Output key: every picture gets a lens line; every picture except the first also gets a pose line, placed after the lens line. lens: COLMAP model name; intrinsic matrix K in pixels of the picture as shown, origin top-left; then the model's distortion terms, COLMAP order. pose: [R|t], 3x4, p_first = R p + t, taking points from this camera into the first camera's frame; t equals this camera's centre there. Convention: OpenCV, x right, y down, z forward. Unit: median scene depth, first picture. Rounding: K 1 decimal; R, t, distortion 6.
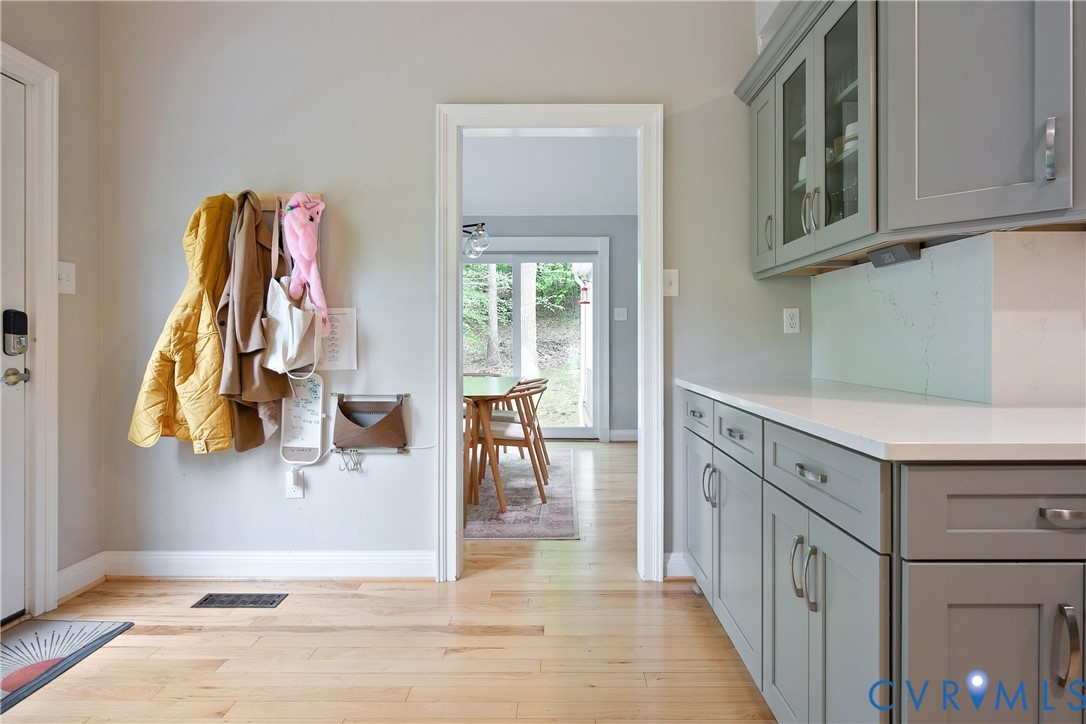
lens RADIAL K [[626.1, 0, 547.3], [0, 626.1, 345.4], [0, 0, 1]] dist [-0.001356, -0.000343]
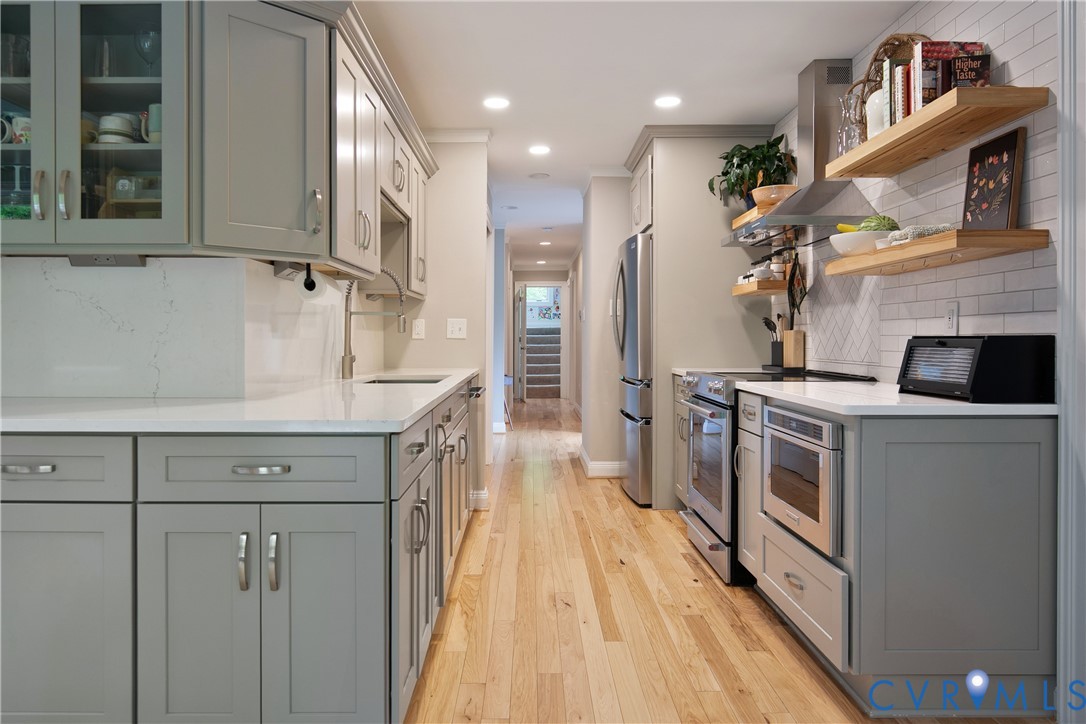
lens RADIAL K [[711.6, 0, 535.1], [0, 711.6, 343.1], [0, 0, 1]] dist [-0.001859, -0.001961]
pose [[-0.010075, -0.002945, 0.999945, -0.454098], [0.005140, 0.999982, 0.002997, -0.009897], [-0.999936, 0.005169, -0.010060, 0.290634]]
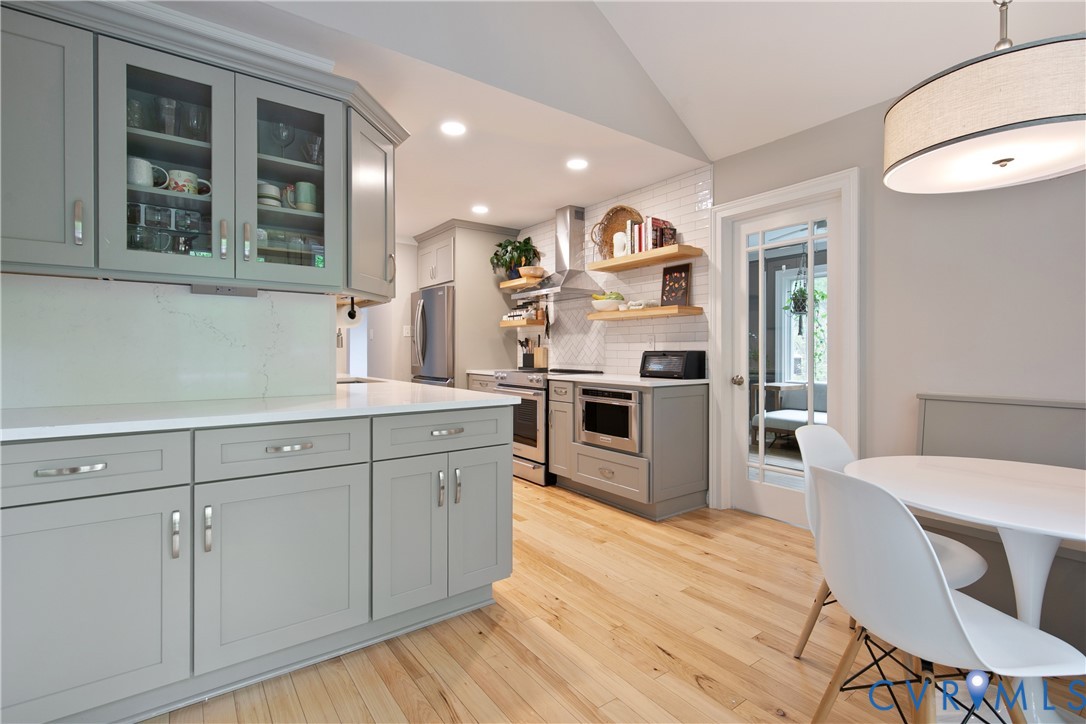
lens RADIAL K [[495.3, 0, 546.7], [0, 495.3, 355.4], [0, 0, 1]] dist [-0.000848, -0.000261]
pose [[-0.599583, -0.003459, 0.800305, -0.491067], [0.005345, 0.999951, 0.008327, -0.014781], [-0.800295, 0.009270, -0.599535, 0.890280]]
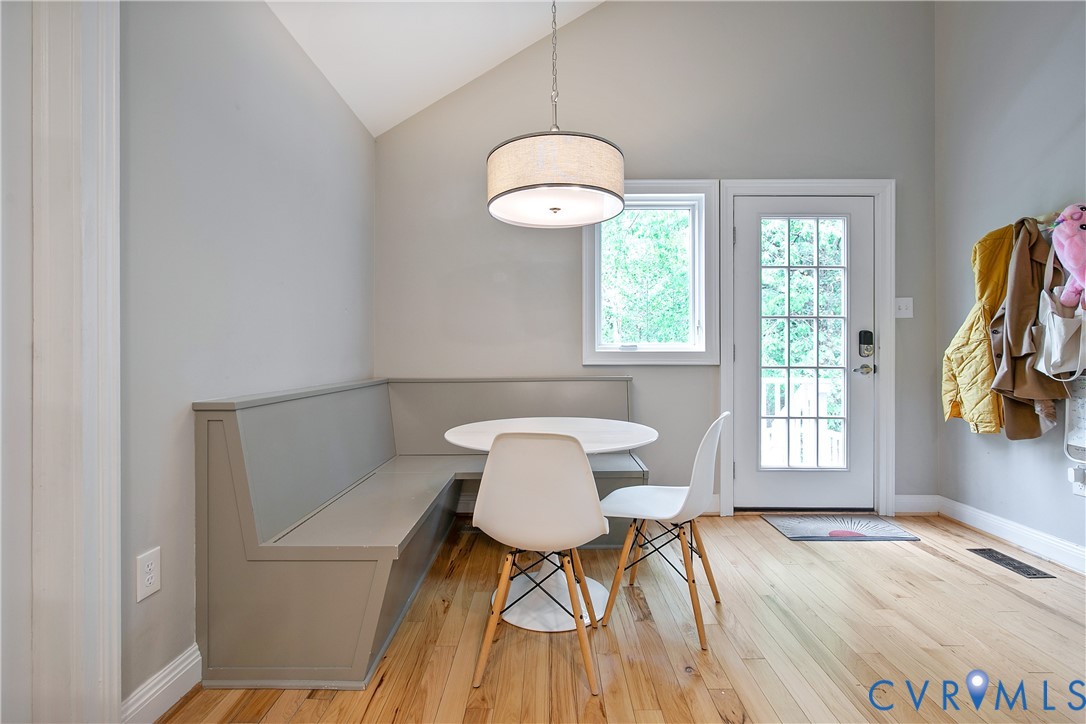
lens RADIAL K [[495.3, 0, 546.7], [0, 495.3, 355.4], [0, 0, 1]] dist [-0.000848, -0.000261]
pose [[0.000781, 0.002030, -0.999998, 0.471647], [-0.002748, 0.999994, 0.002028, 0.010789], [0.999996, 0.002746, 0.000787, 0.114388]]
